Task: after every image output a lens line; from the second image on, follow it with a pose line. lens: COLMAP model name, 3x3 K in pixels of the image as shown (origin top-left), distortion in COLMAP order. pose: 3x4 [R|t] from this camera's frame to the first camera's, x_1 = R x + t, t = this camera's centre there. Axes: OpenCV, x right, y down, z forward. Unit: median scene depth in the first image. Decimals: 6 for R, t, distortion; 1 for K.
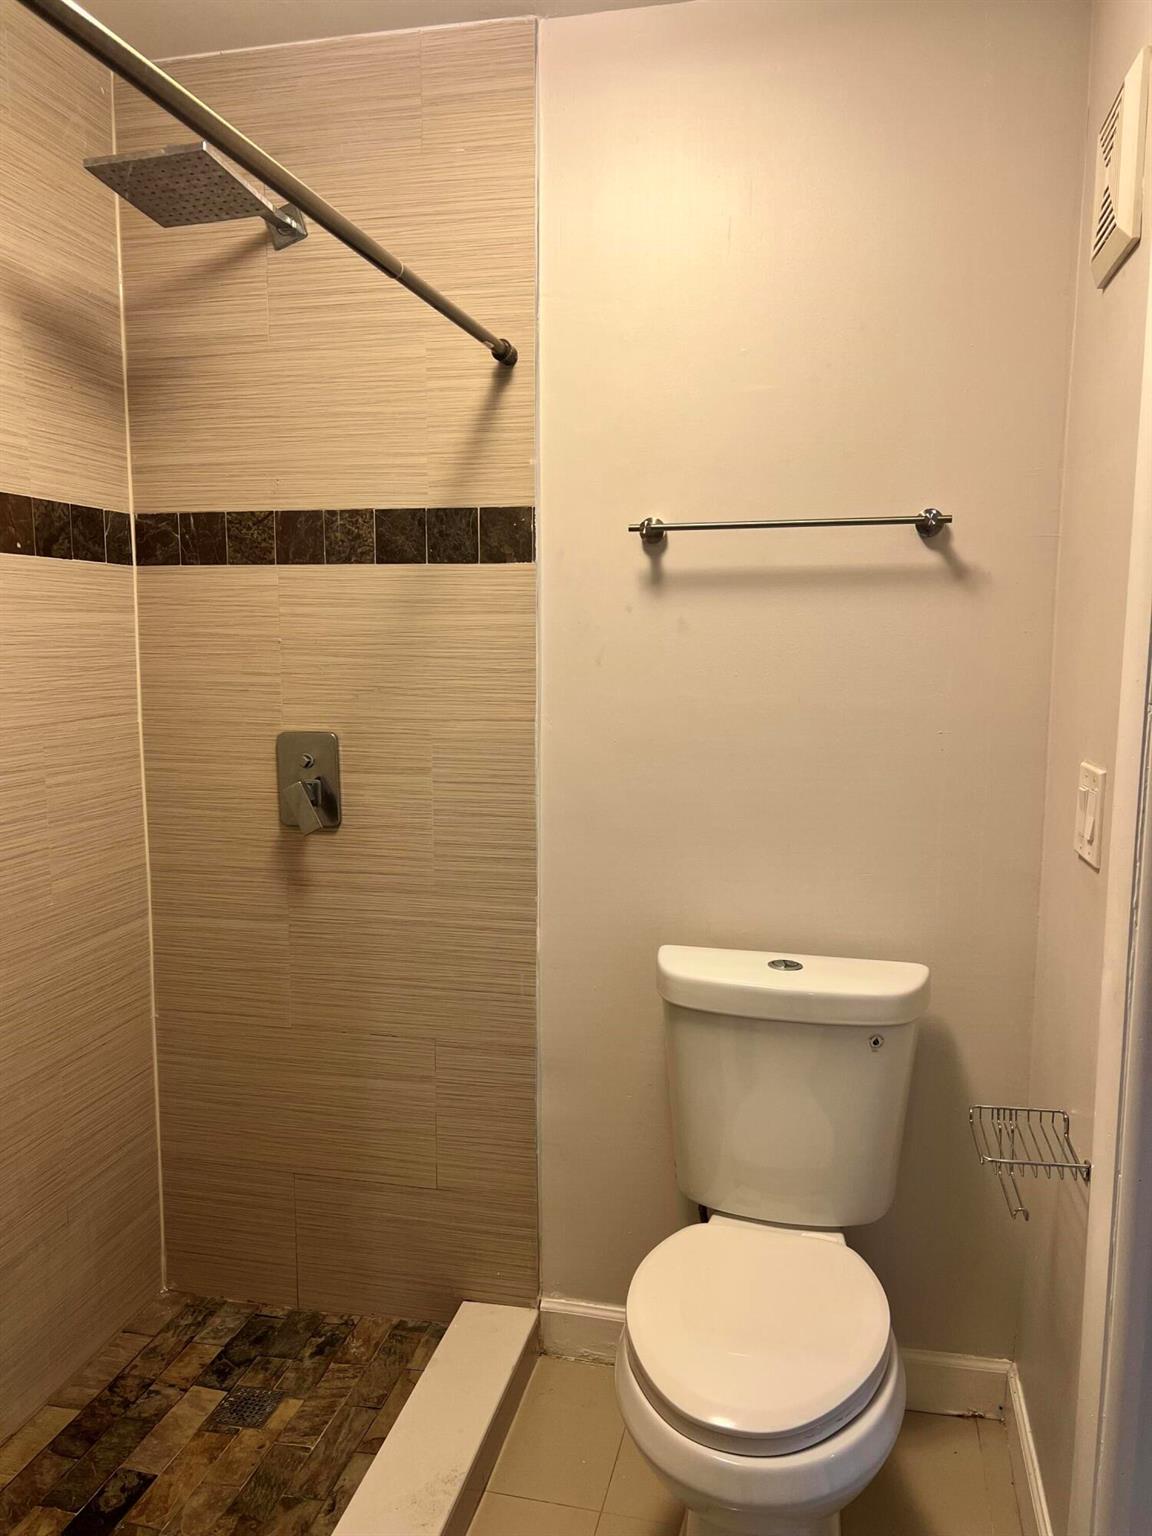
lens RADIAL K [[1158.3, 0, 571.4], [0, 1158.3, 769.6], [0, 0, 1]] dist [0.036142, -0.003133]
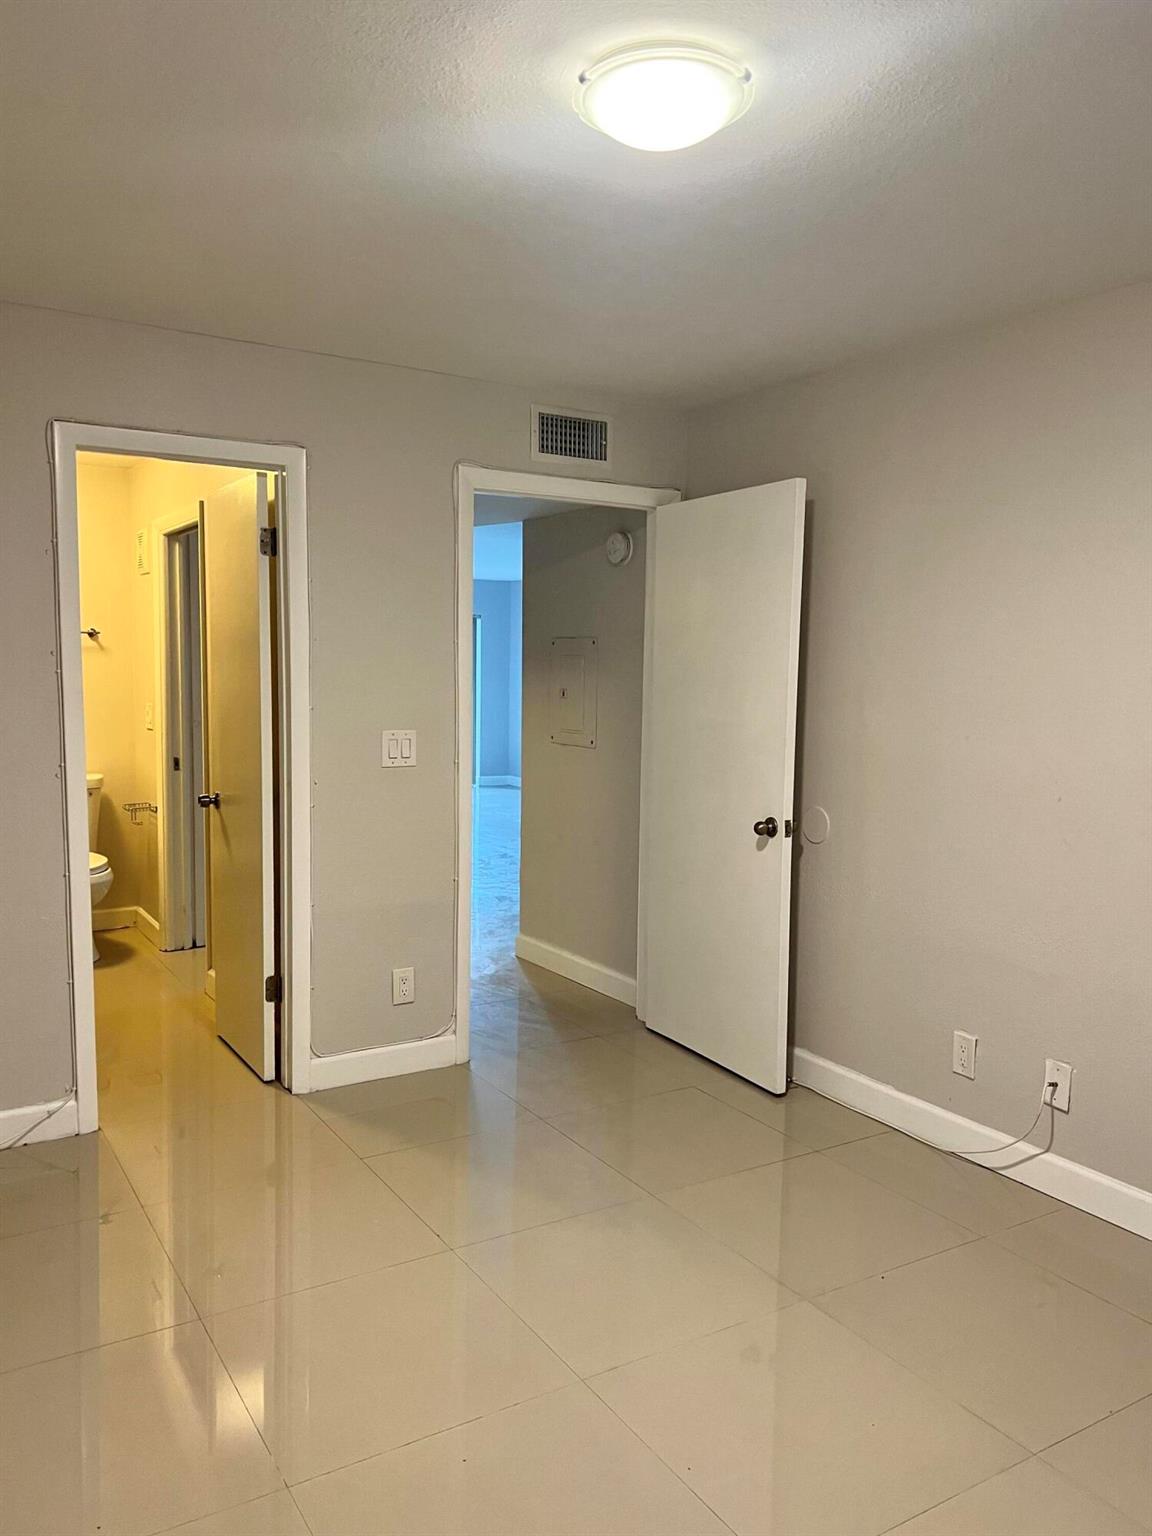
lens RADIAL K [[1158.3, 0, 569.8], [0, 1158.3, 764.1], [0, 0, 1]] dist [0.036142, -0.003133]
pose [[0.707581, -0.057165, 0.704317, -1.045653], [0.084933, 0.996377, -0.004458, 0.275084], [-0.701510, 0.062974, 0.709872, -2.181292]]
